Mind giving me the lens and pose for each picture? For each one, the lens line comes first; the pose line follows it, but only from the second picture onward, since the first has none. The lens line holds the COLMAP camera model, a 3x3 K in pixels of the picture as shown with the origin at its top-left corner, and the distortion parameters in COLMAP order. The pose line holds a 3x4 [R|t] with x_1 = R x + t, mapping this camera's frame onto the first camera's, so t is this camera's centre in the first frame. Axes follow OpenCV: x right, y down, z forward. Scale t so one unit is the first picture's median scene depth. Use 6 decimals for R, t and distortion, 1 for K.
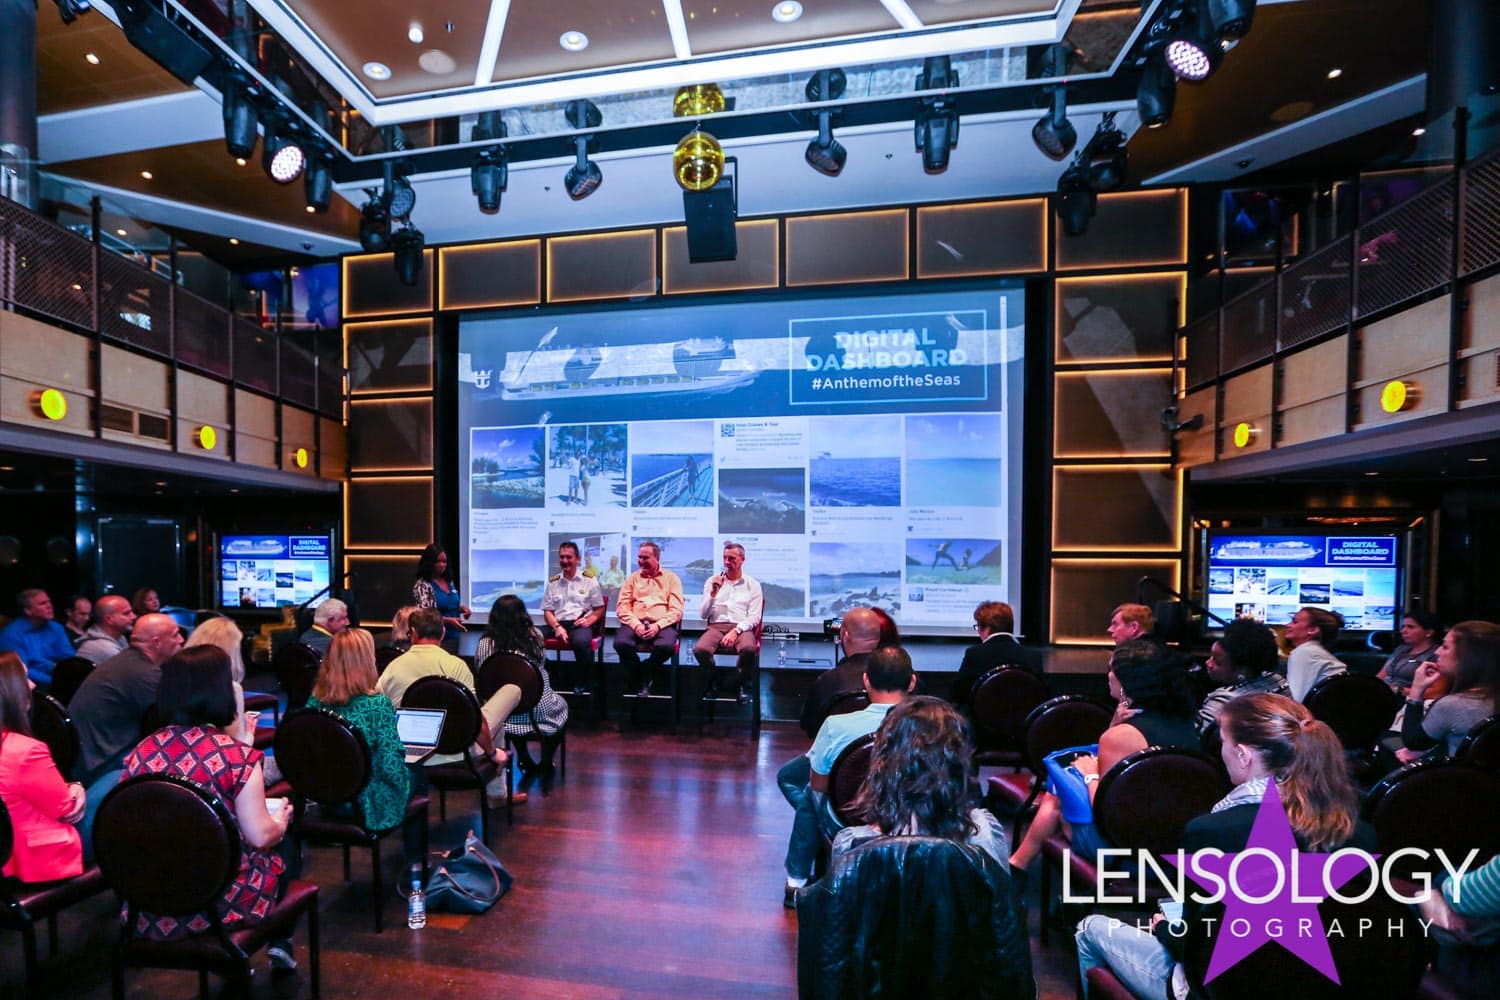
lens RADIAL K [[799.2, 0, 654.7], [0, 799.2, 581.0], [0, 0, 1]] dist [-0.010216, 0.003422]
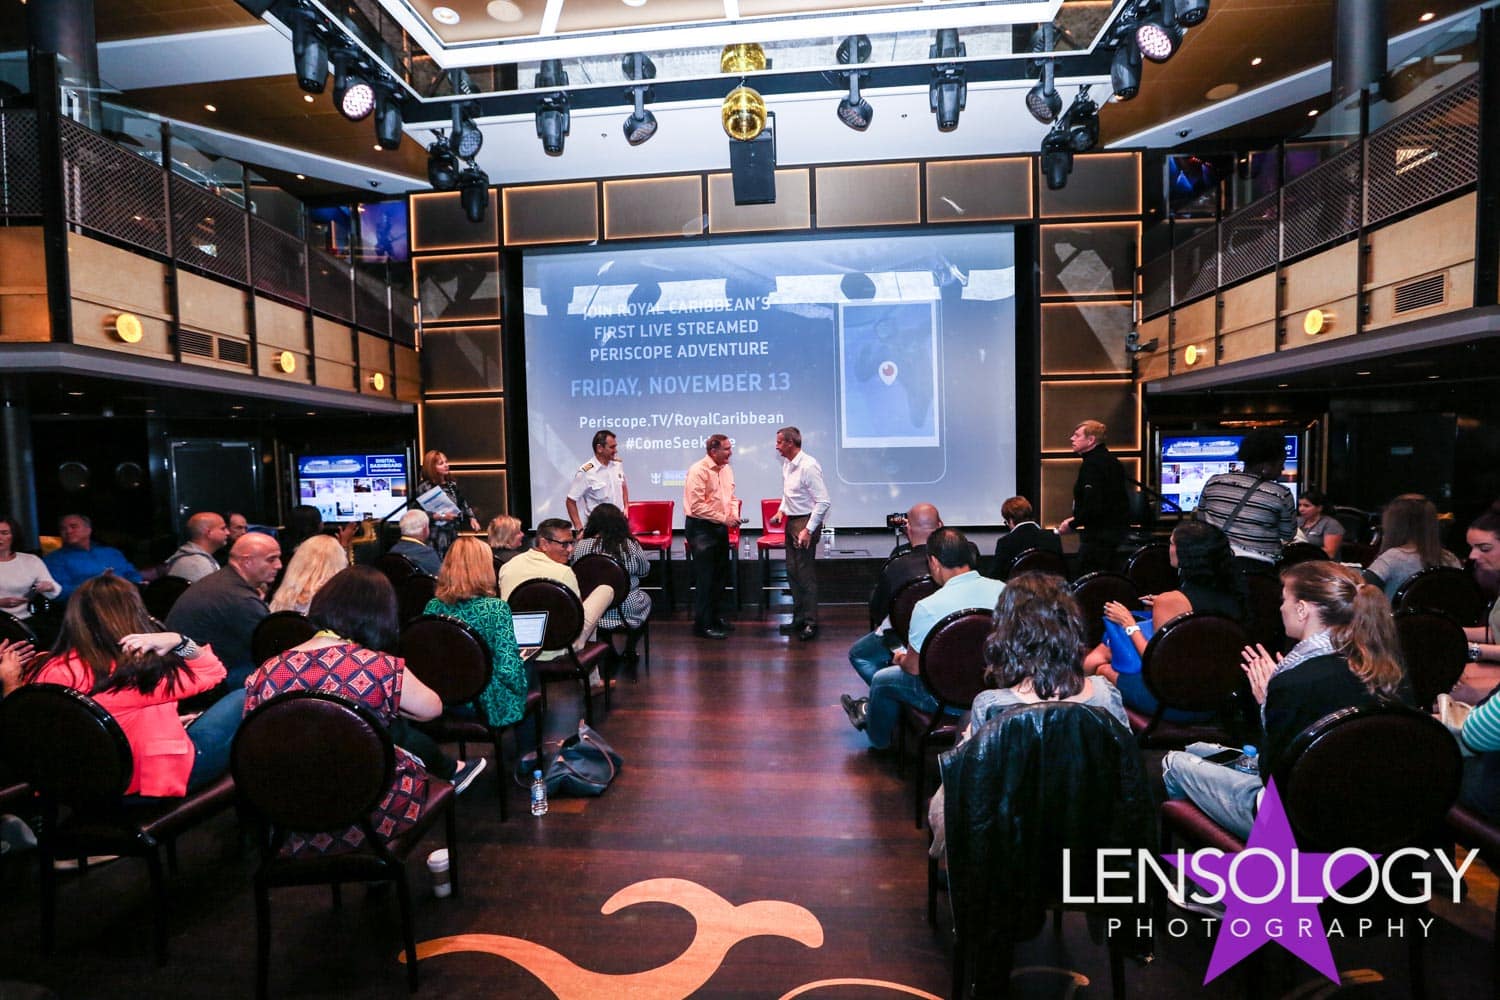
lens RADIAL K [[679.4, 0, 753.8], [0, 679.4, 501.4], [0, 0, 1]] dist [-0.014067, 0.004921]
pose [[0.992348, -0.030299, 0.119701, -0.063451], [0.028195, 0.999417, 0.019240, 0.003652], [-0.120214, -0.015718, 0.992624, 0.040375]]
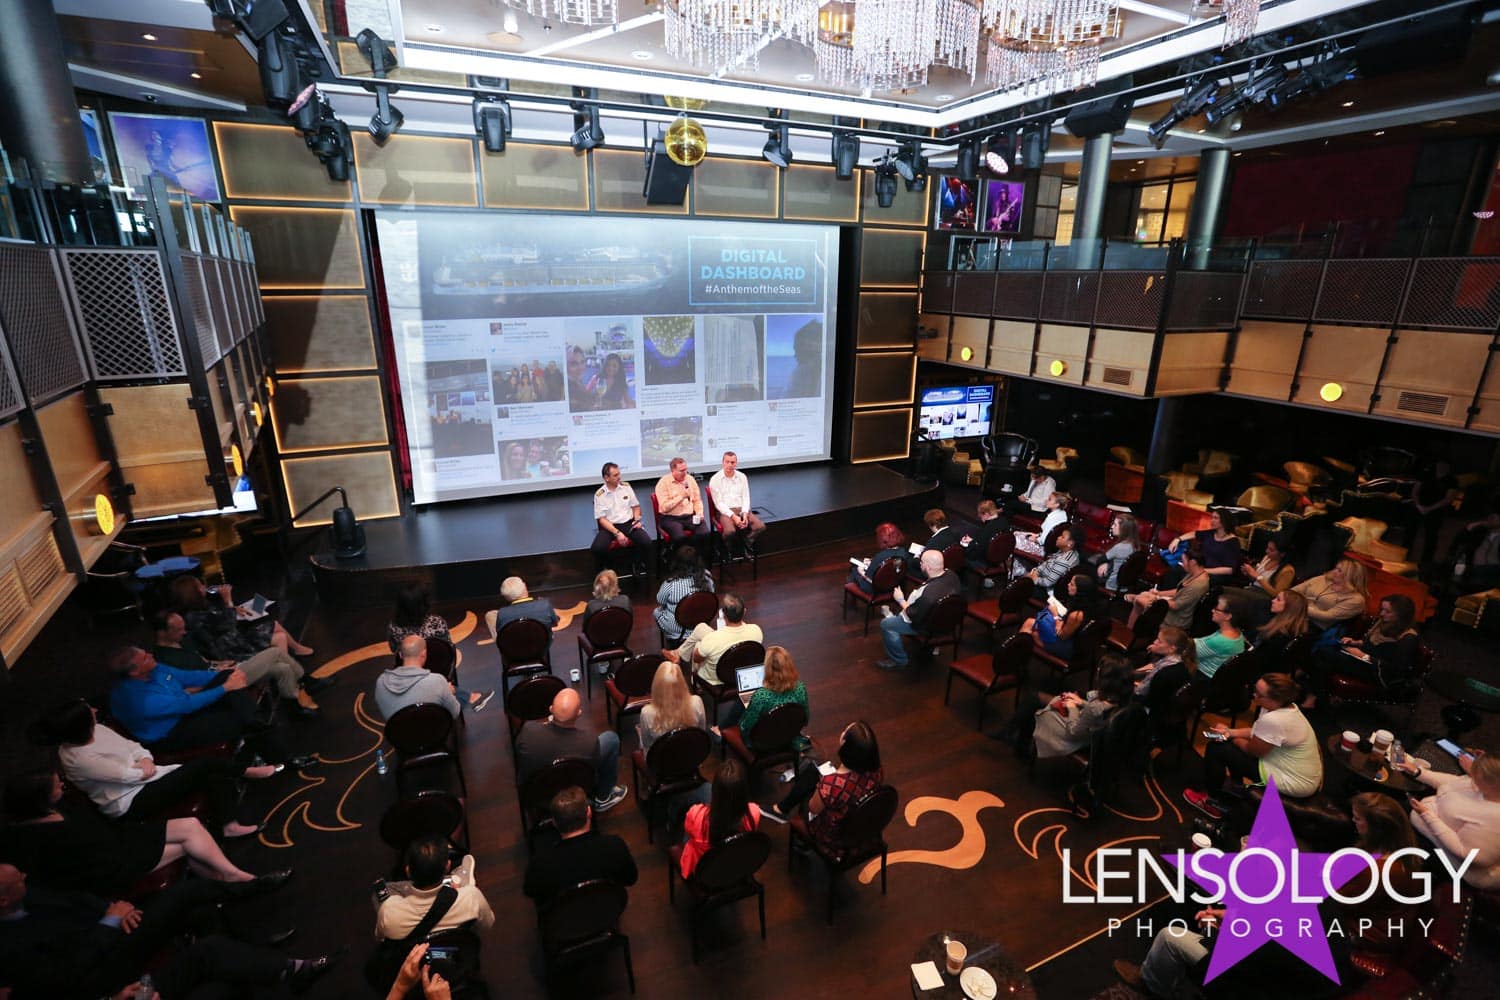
lens RADIAL K [[679.4, 0, 754.5], [0, 679.4, 500.3], [0, 0, 1]] dist [-0.014067, 0.004921]
pose [[0.814186, -0.172500, 0.554387, -0.509632], [0.017801, 0.961813, 0.273129, -0.266262], [-0.580331, -0.212509, 0.786165, 0.007344]]
